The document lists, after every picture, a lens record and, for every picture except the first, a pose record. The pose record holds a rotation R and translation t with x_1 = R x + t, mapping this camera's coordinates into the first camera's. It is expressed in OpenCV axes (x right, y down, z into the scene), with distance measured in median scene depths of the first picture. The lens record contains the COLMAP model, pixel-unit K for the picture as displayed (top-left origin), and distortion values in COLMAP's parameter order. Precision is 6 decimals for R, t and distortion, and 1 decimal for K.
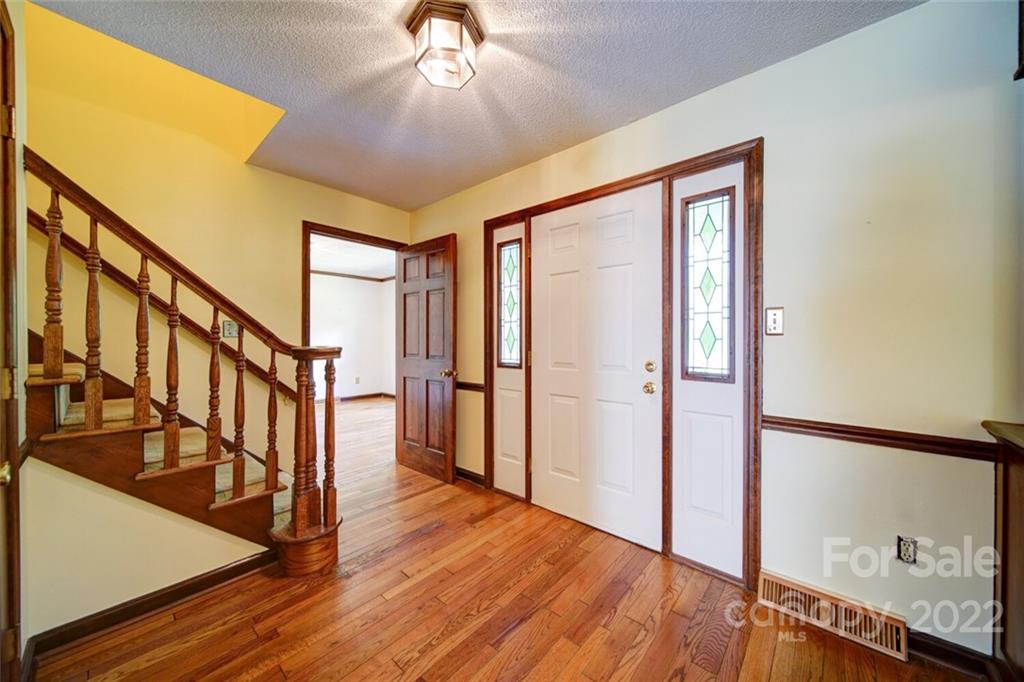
lens RADIAL K [[361.3, 0, 516.0], [0, 361.3, 342.6], [0, 0, 1]] dist [-0.000610, -0.000801]
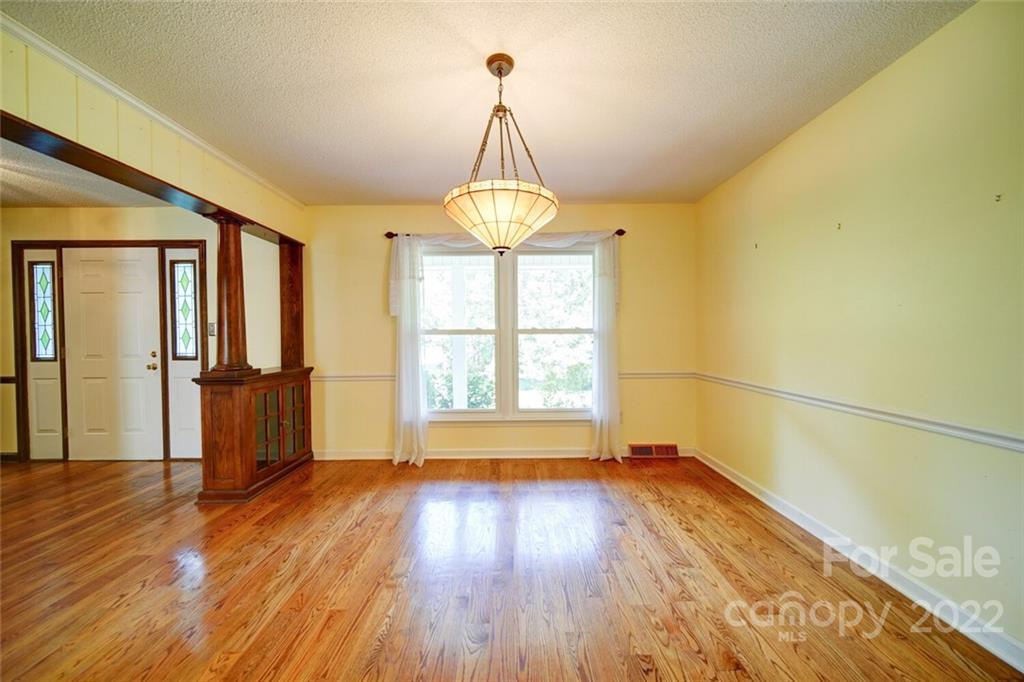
lens RADIAL K [[361.3, 0, 513.2], [0, 361.3, 342.2], [0, 0, 1]] dist [-0.000610, -0.000801]
pose [[0.752753, -0.017030, 0.658083, 0.428967], [0.011935, 0.999854, 0.012223, 0.007330], [-0.658195, -0.001347, 0.752846, -1.141863]]
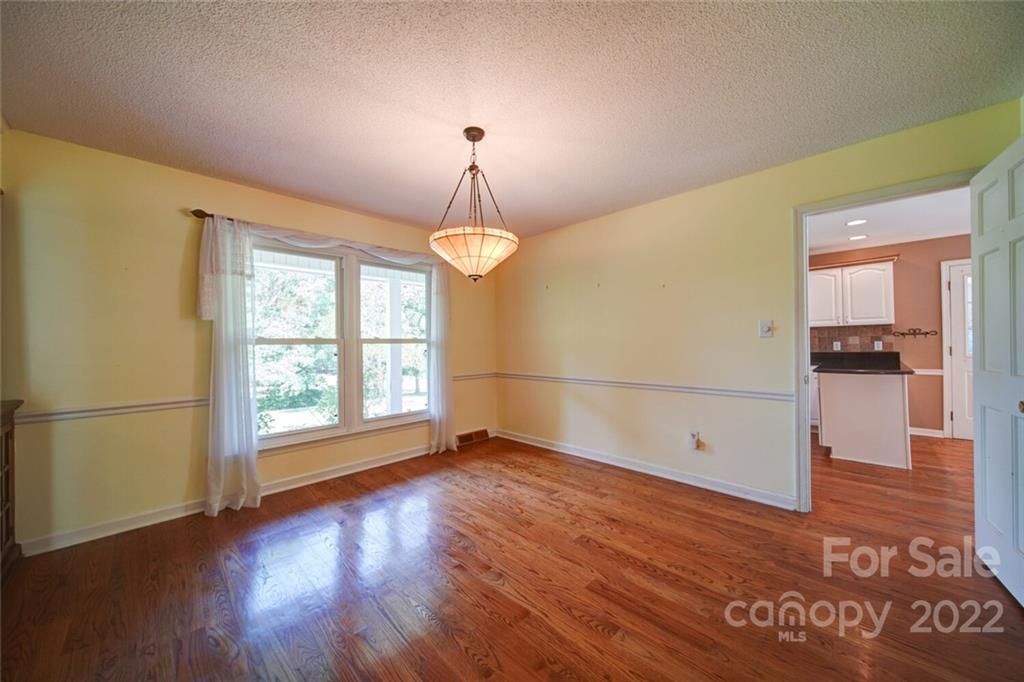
lens RADIAL K [[361.3, 0, 514.5], [0, 361.3, 340.8], [0, 0, 1]] dist [-0.000610, -0.000801]
pose [[0.064408, 0.006141, 0.997905, 0.013665], [0.018807, 0.999796, -0.007366, 0.002835], [-0.997746, 0.019242, 0.064279, -0.768235]]
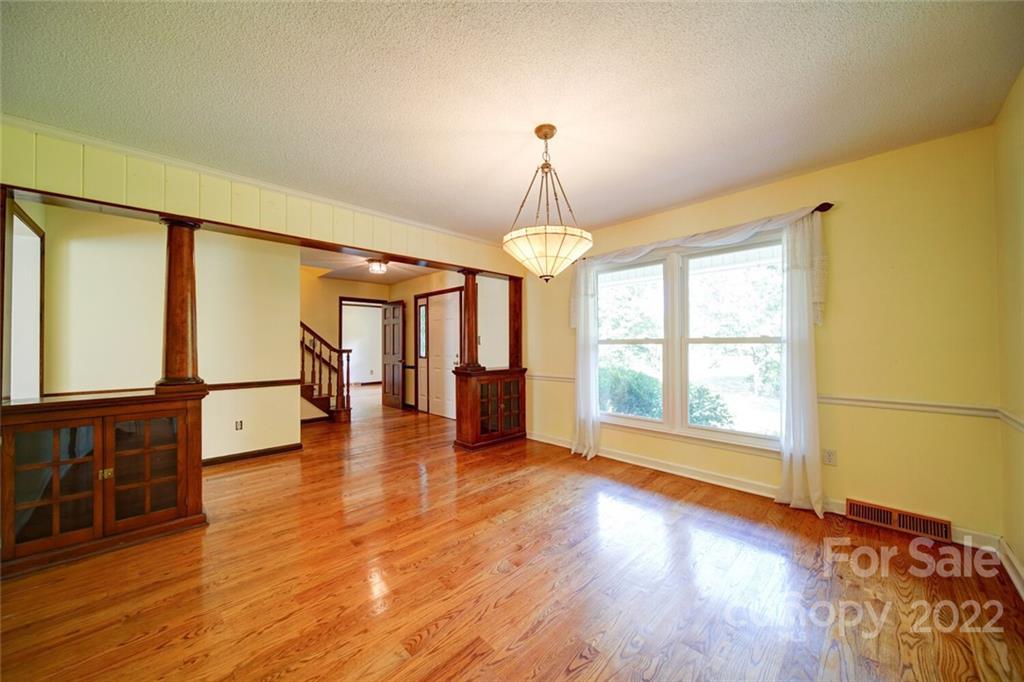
lens RADIAL K [[361.3, 0, 514.5], [0, 361.3, 343.0], [0, 0, 1]] dist [-0.000610, -0.000801]
pose [[0.996980, -0.005539, -0.077462, 0.844503], [0.004505, 0.999899, -0.013507, 0.005605], [0.077529, 0.013118, 0.996904, -1.454712]]
